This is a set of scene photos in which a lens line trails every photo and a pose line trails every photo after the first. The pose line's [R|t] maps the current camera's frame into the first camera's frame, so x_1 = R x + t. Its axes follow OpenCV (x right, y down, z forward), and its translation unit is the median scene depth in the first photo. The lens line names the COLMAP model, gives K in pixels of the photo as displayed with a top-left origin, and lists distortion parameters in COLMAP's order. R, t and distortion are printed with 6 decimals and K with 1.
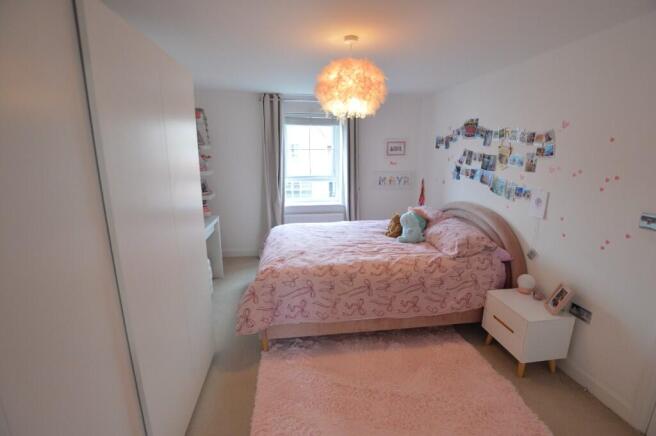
lens RADIAL K [[294.5, 0, 328.5], [0, 294.5, 217.8], [0, 0, 1]] dist [-0.029523, 0.001955]
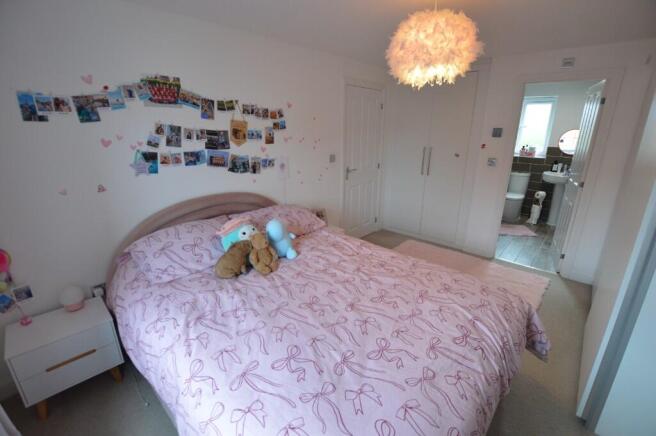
lens RADIAL K [[294.5, 0, 332.2], [0, 294.5, 217.2], [0, 0, 1]] dist [-0.029523, 0.001955]
pose [[-0.660852, -0.228642, 0.714841, -0.304969], [0.160197, 0.887542, 0.431979, -0.296249], [-0.733220, 0.399989, -0.549906, 1.287048]]
